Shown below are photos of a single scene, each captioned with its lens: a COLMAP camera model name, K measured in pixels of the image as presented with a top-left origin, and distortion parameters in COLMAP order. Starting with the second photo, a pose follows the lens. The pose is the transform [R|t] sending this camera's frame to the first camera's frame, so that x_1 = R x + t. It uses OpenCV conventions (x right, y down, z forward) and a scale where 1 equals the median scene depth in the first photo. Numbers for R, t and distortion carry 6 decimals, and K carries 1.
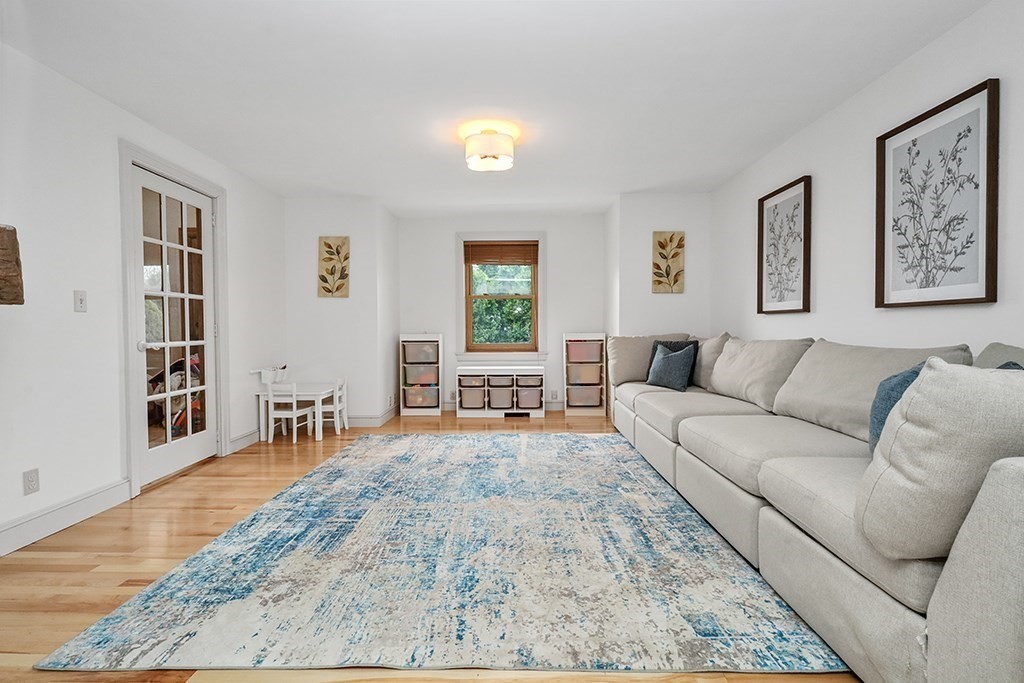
lens RADIAL K [[473.7, 0, 512.1], [0, 473.7, 337.6], [0, 0, 1]] dist [-0.000606, 0.001440]
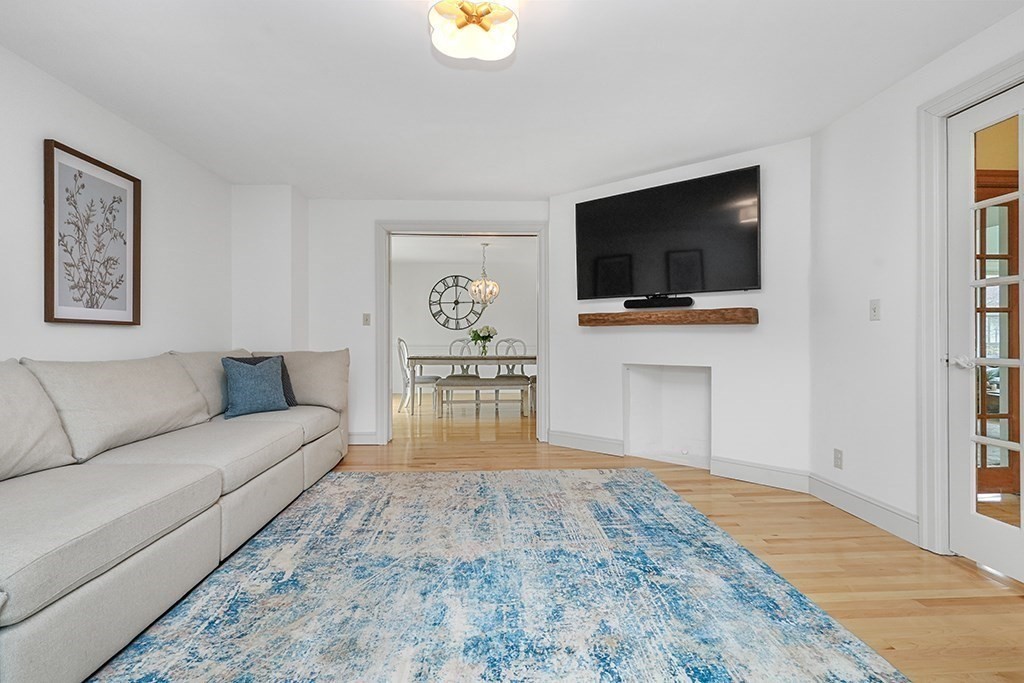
lens RADIAL K [[473.7, 0, 511.8], [0, 473.7, 340.1], [0, 0, 1]] dist [-0.000606, 0.001440]
pose [[-0.997769, 0.009034, -0.066151, -0.069897], [0.007343, 0.999641, 0.025761, -0.047259], [0.066360, 0.025218, -0.997477, 2.128003]]
